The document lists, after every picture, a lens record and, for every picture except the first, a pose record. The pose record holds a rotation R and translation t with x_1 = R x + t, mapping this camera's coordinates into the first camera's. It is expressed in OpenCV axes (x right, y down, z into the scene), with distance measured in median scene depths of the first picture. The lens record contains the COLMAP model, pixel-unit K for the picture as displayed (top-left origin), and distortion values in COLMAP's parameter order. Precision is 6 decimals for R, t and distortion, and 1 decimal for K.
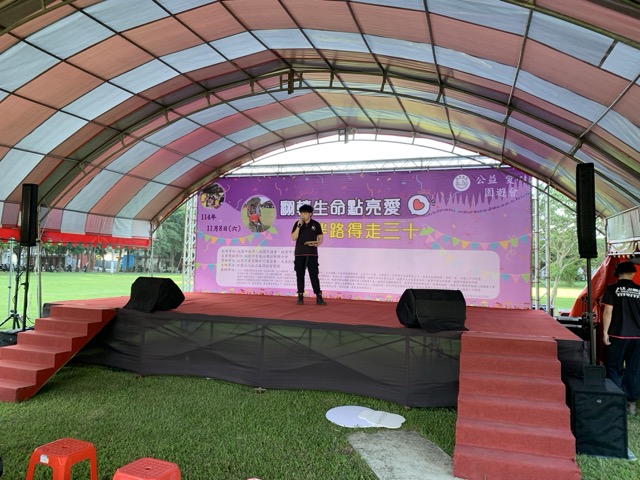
lens RADIAL K [[471.9, 0, 320.0], [0, 471.9, 240.0], [0, 0, 1]] dist [0.008403, 0.000641]
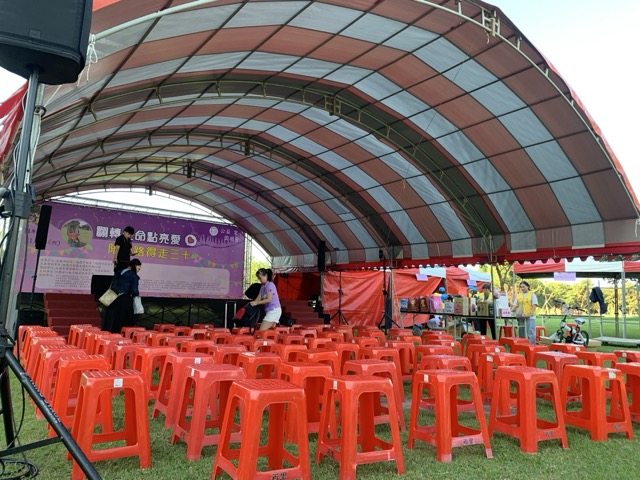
lens RADIAL K [[471.9, 0, 320.0], [0, 471.9, 240.0], [0, 0, 1]] dist [0.008403, 0.000641]
pose [[0.533007, 0.106334, 0.839403, -0.951014], [-0.031665, 0.993883, -0.105797, 0.088278], [-0.845518, 0.029811, 0.533113, -0.299966]]
